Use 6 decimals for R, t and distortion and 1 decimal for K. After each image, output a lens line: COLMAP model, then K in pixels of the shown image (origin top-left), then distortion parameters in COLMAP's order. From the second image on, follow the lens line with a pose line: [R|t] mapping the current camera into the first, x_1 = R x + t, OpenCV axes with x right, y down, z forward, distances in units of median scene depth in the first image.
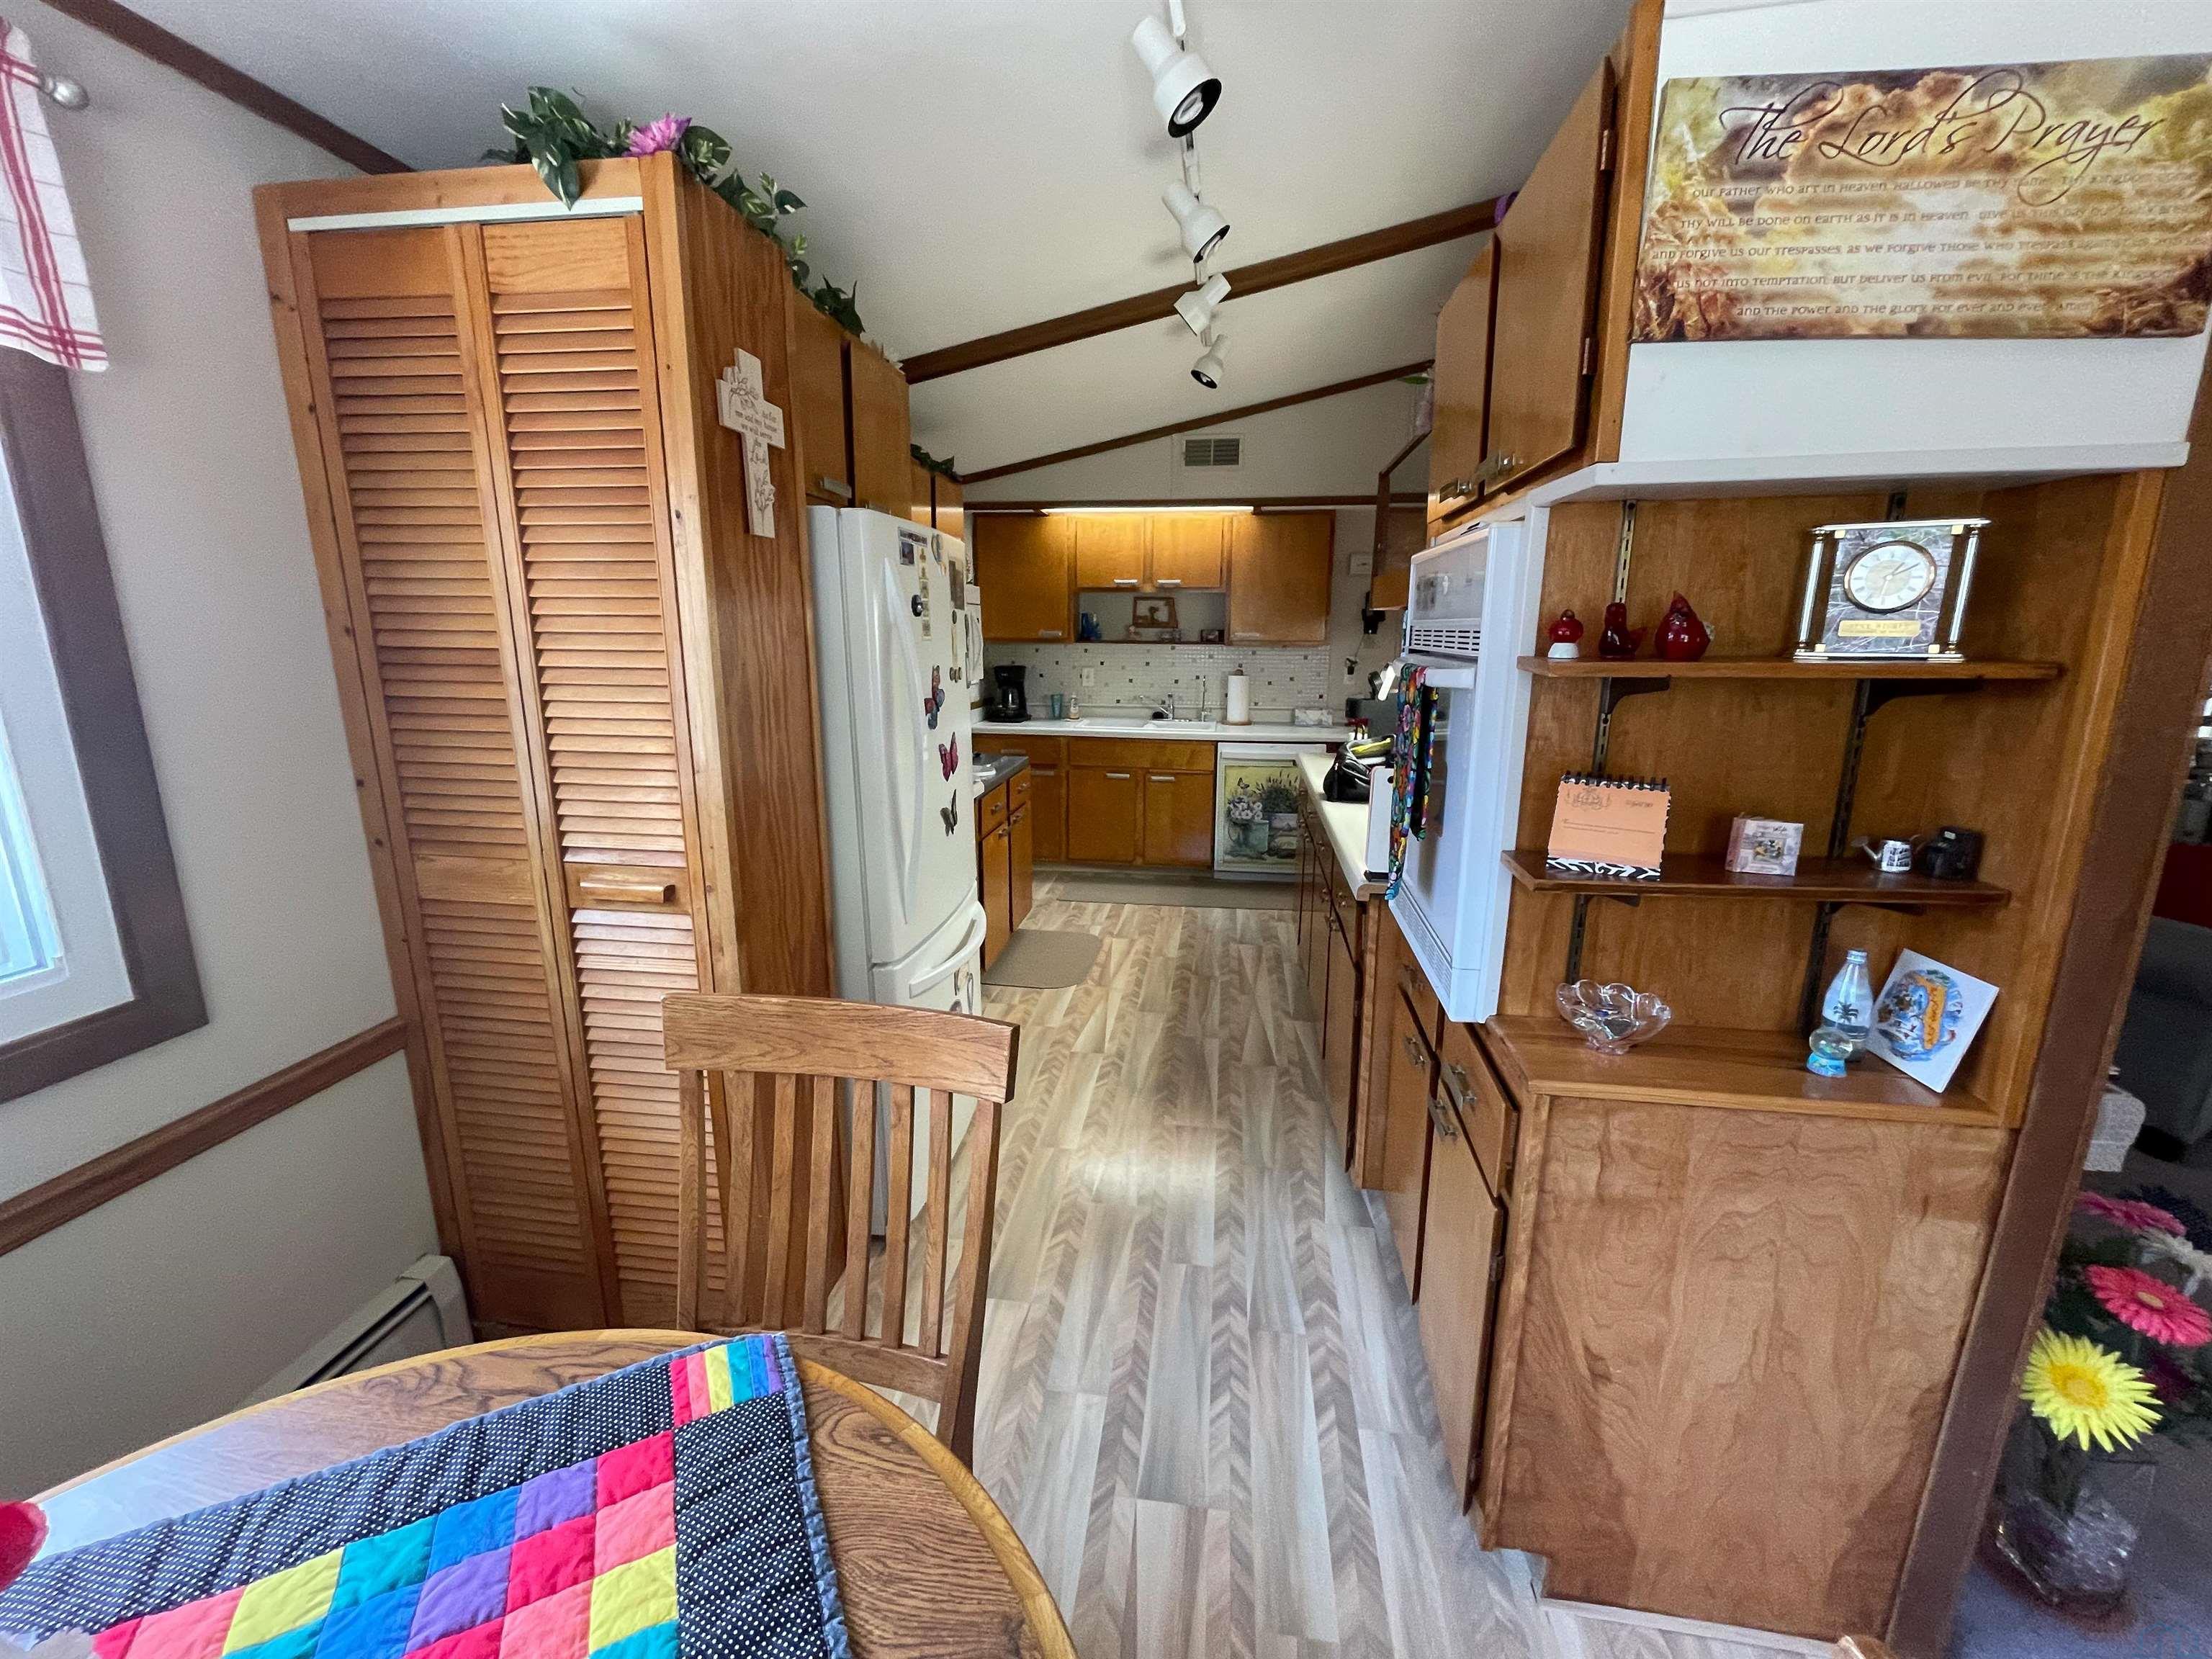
lens RADIAL K [[903.1, 0, 1100.9], [0, 903.1, 825.4], [0, 0, 1]] dist [-0.004159, 0.000824]
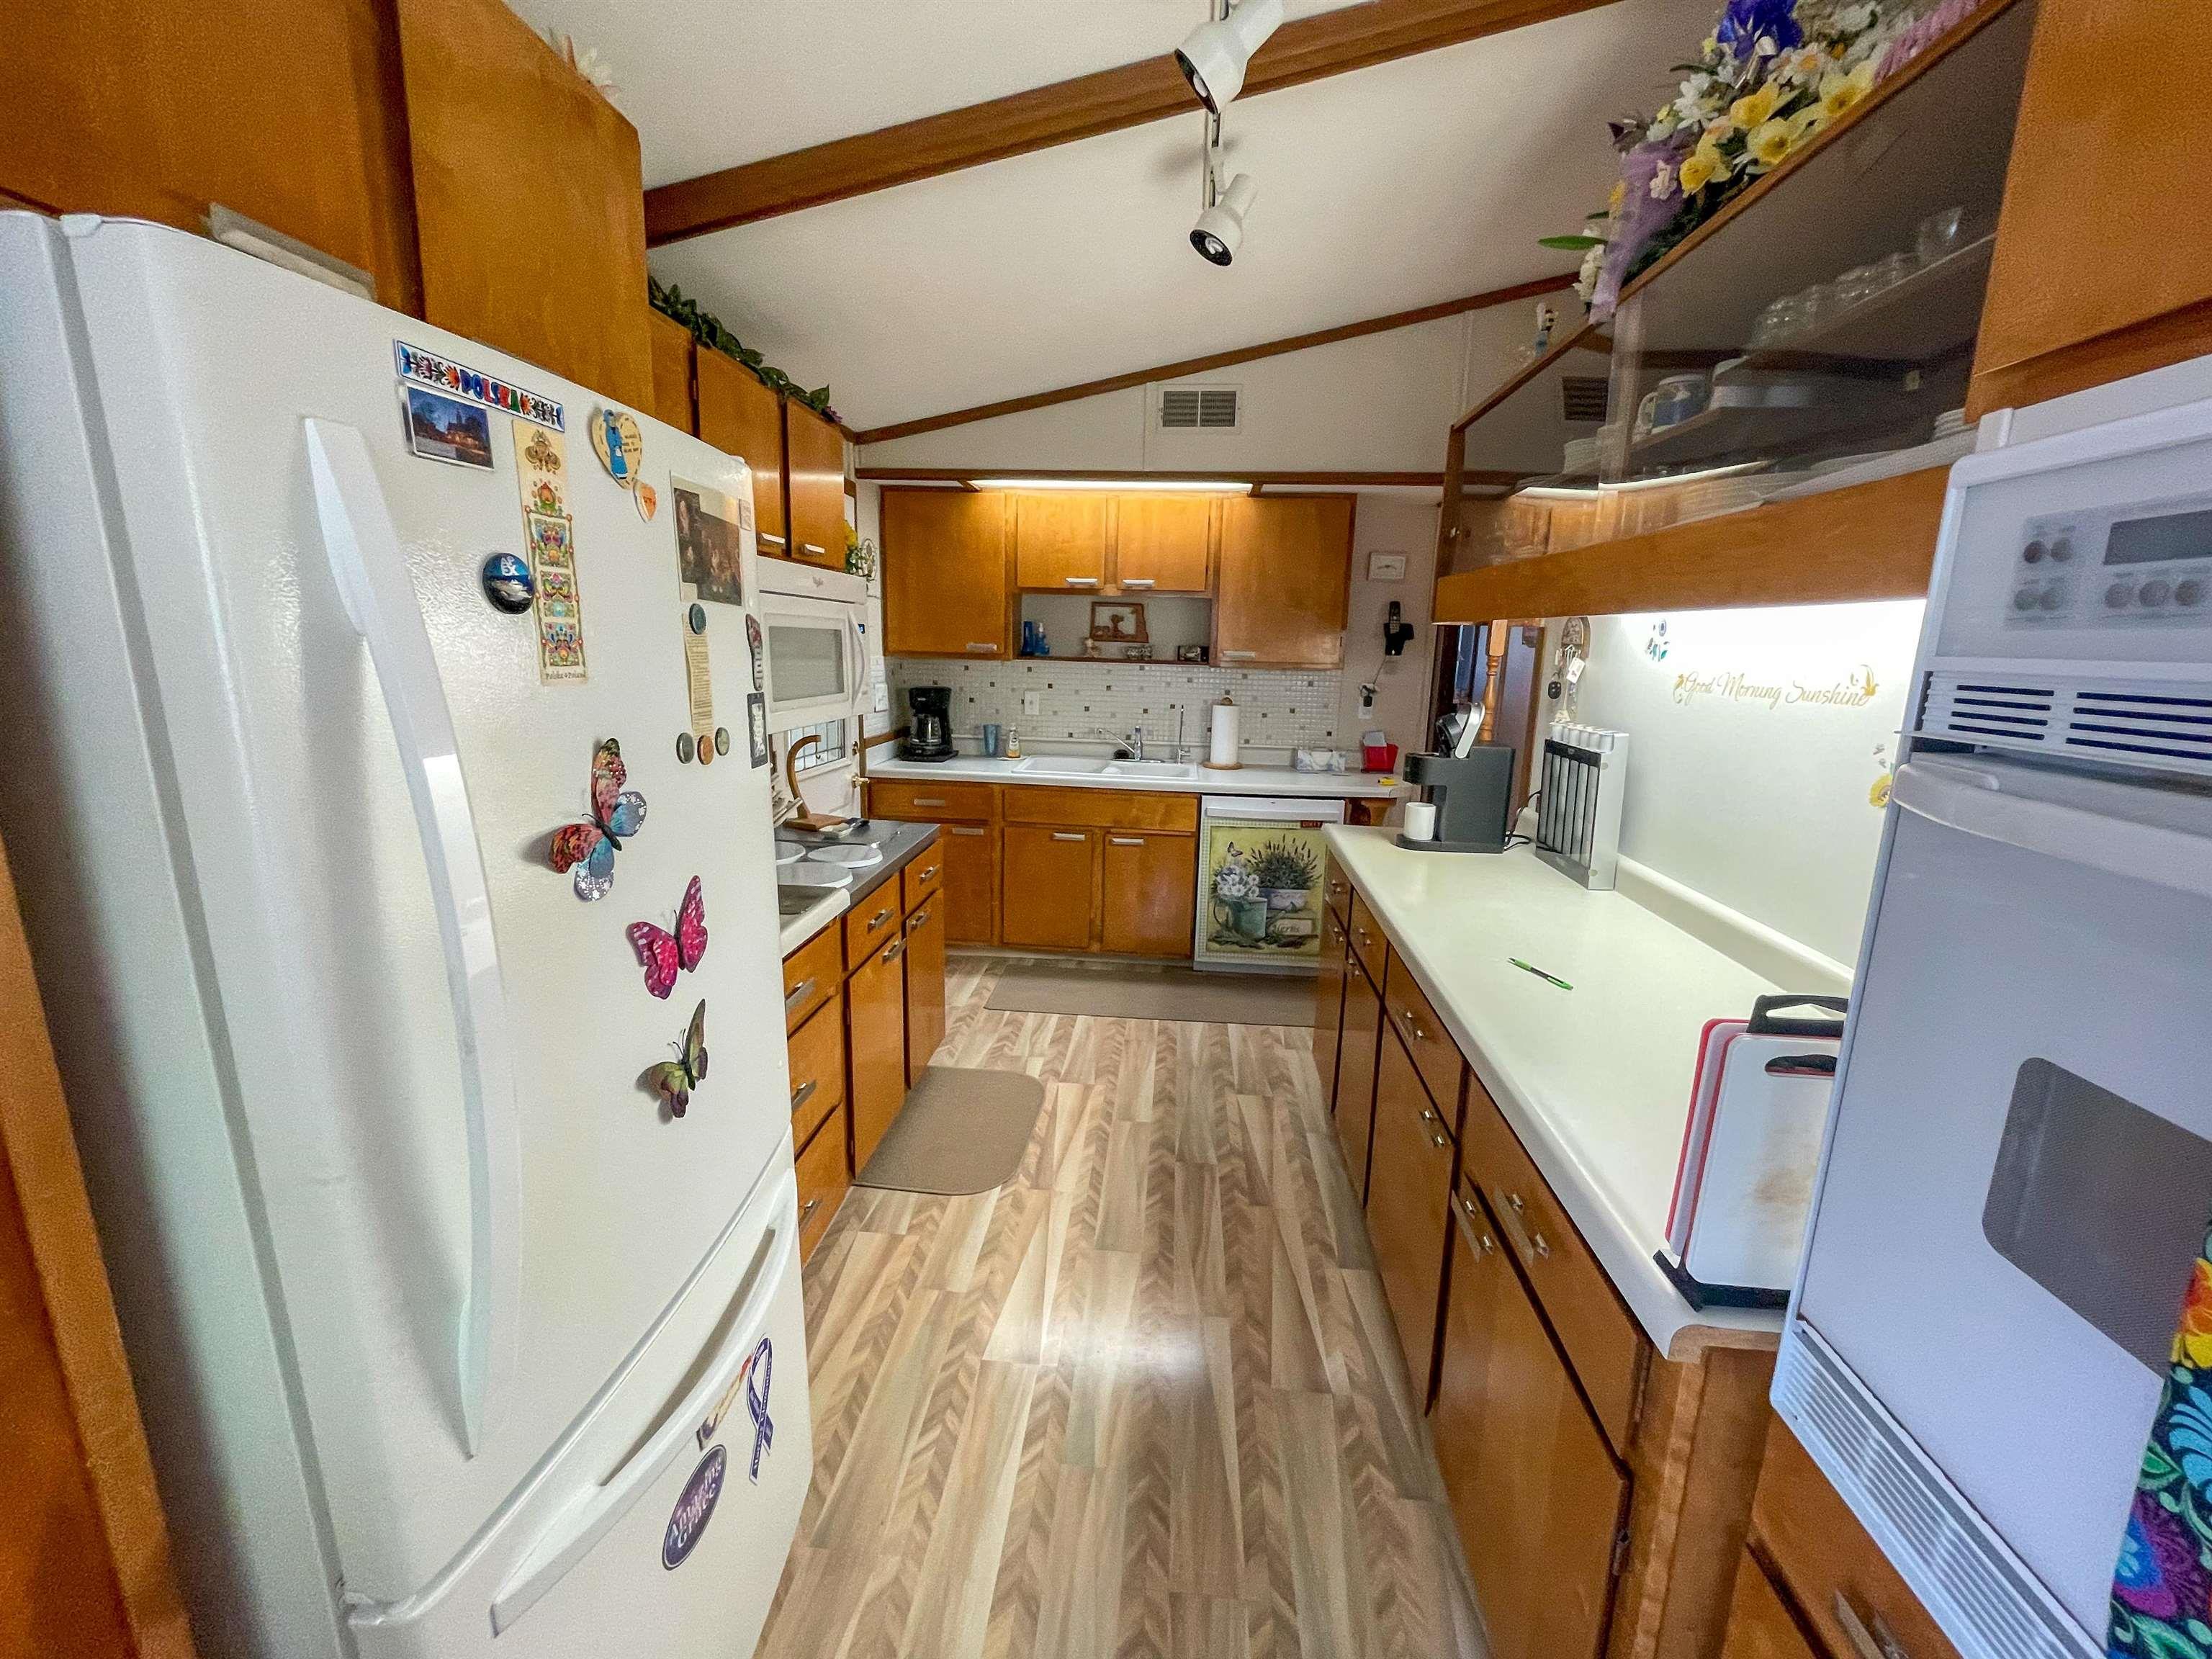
lens RADIAL K [[903.1, 0, 1106.7], [0, 903.1, 824.0], [0, 0, 1]] dist [-0.004159, 0.000824]
pose [[0.998287, 0.008742, 0.057857, 0.006635], [-0.008049, 0.999893, -0.012193, -0.058586], [-0.057958, 0.011706, 0.998250, 0.253367]]
